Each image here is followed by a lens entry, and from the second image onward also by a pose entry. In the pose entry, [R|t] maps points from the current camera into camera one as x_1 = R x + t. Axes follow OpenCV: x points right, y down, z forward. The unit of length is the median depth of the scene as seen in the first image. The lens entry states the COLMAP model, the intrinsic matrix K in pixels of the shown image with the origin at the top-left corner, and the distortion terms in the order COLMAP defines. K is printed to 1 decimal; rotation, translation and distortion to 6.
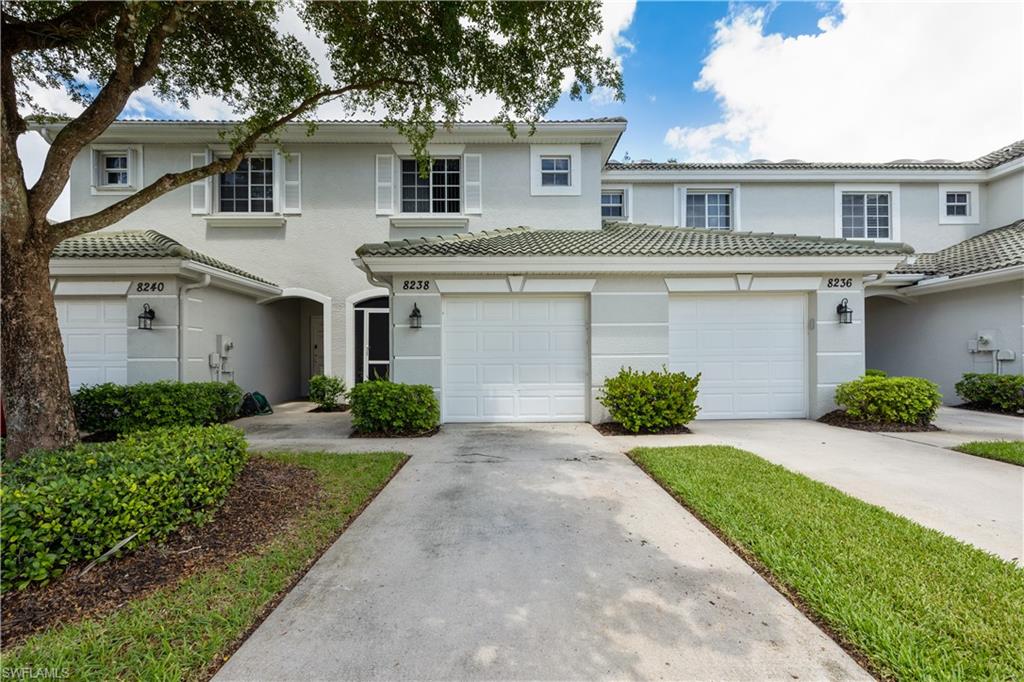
lens RADIAL K [[431.0, 0, 501.8], [0, 431.0, 358.0], [0, 0, 1]] dist [-0.006038, 0.001092]
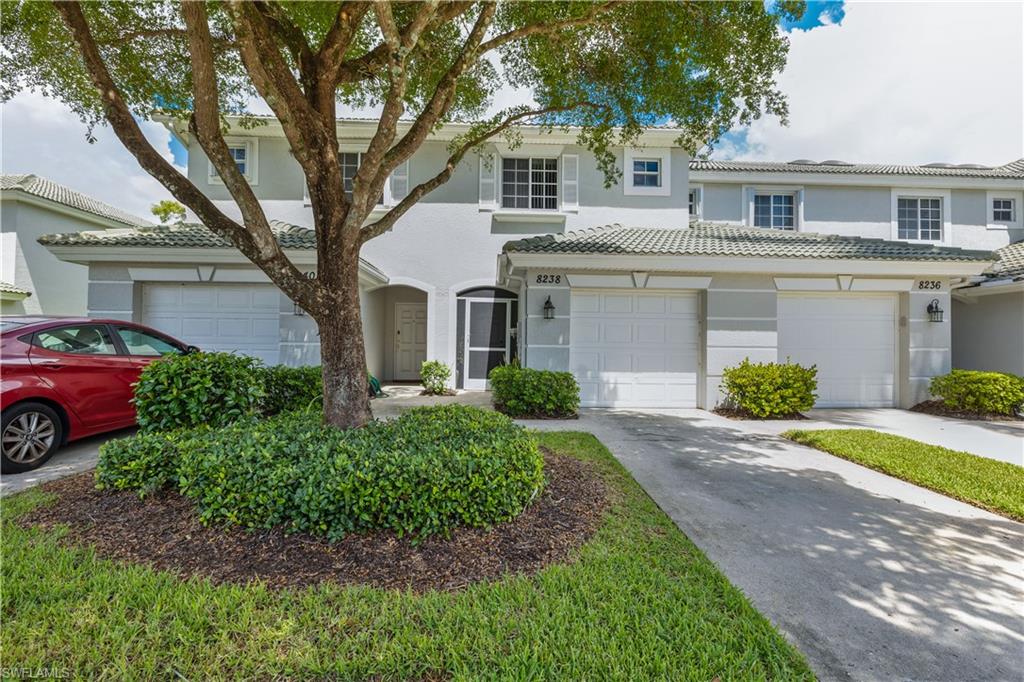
lens RADIAL K [[431.0, 0, 515.8], [0, 431.0, 343.9], [0, 0, 1]] dist [-0.006038, 0.001092]
pose [[0.999702, 0.018581, 0.015807, -0.284570], [-0.018551, 0.999826, -0.002029, -0.002648], [-0.015842, 0.001735, 0.999873, -0.083909]]
